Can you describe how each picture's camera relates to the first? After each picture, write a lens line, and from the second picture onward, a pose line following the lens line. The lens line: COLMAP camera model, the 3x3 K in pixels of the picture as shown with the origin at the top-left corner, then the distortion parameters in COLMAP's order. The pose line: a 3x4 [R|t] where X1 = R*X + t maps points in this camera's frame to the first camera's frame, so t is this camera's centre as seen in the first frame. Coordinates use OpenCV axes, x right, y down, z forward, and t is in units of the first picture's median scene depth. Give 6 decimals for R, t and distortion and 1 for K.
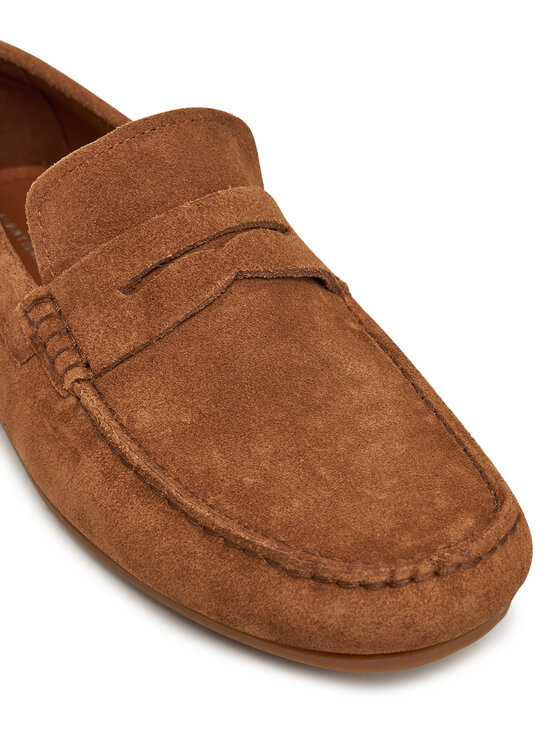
lens RADIAL K [[1498.1, 0, 280.2], [0, 1498.1, 373.1], [0, 0, 1]] dist [-0.292222, 0.000000]
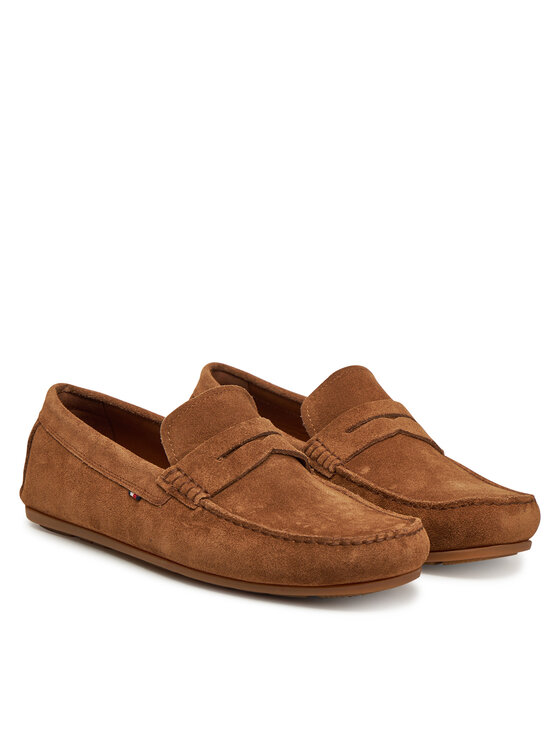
lens RADIAL K [[2195.7, 0, 280.0], [0, 2195.7, 372.9], [0, 0, 1]] dist [-0.012796, 0.000000]
pose [[0.968169, 0.001818, 0.250293, -0.799104], [0.106315, 0.902300, -0.417794, 1.138443], [-0.226598, 0.431105, 0.873385, -1.772258]]
